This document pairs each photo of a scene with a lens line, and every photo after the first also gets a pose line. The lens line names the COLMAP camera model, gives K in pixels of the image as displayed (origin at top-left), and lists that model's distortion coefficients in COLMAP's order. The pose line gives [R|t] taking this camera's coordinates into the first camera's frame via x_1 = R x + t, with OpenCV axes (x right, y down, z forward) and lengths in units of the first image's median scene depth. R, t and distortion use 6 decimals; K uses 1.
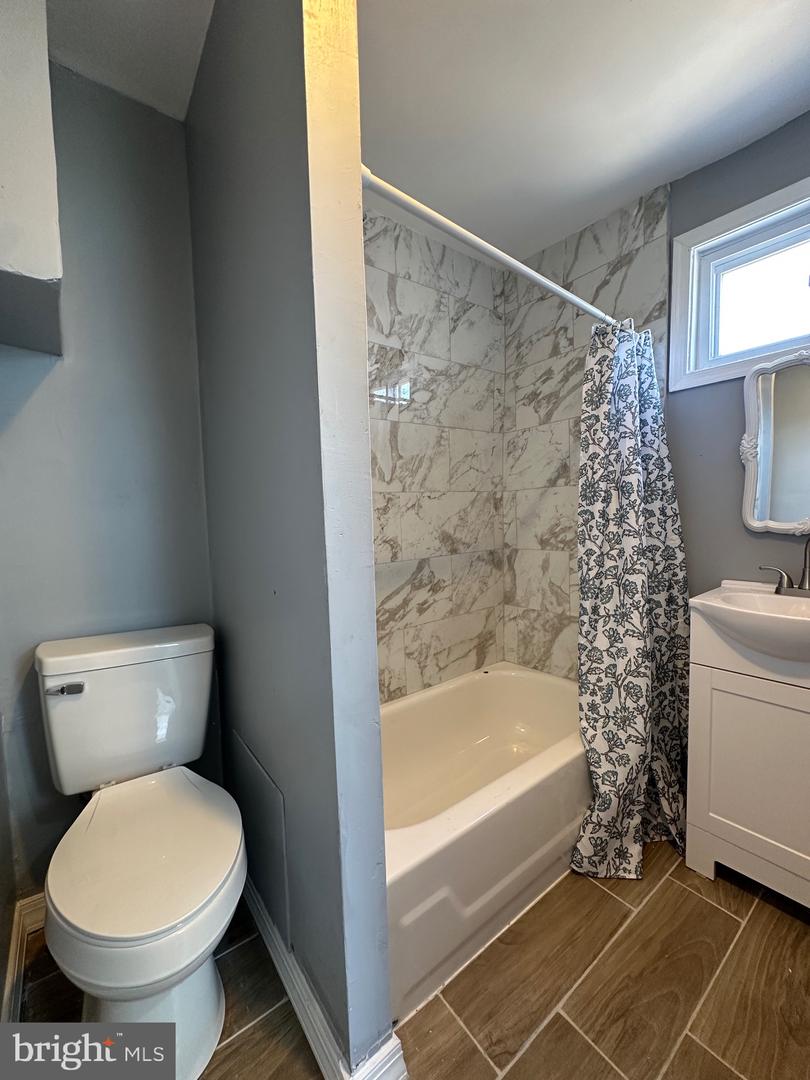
lens RADIAL K [[434.1, 0, 405.0], [0, 434.1, 540.0], [0, 0, 1]] dist [-0.002125, 0.001035]
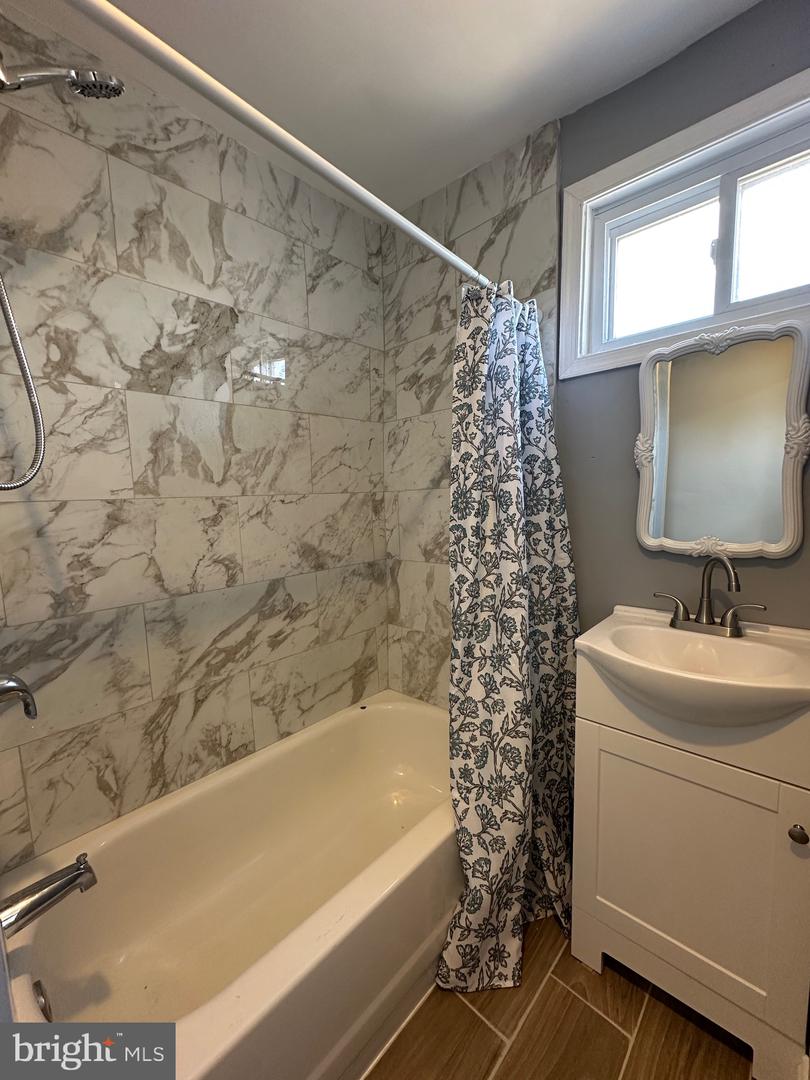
lens RADIAL K [[434.1, 0, 405.0], [0, 434.1, 540.0], [0, 0, 1]] dist [-0.002125, 0.001035]
pose [[0.986908, -0.013537, 0.160714, 0.163790], [0.008545, 0.999460, 0.031715, -0.056901], [-0.161056, -0.029926, 0.986491, 0.198443]]
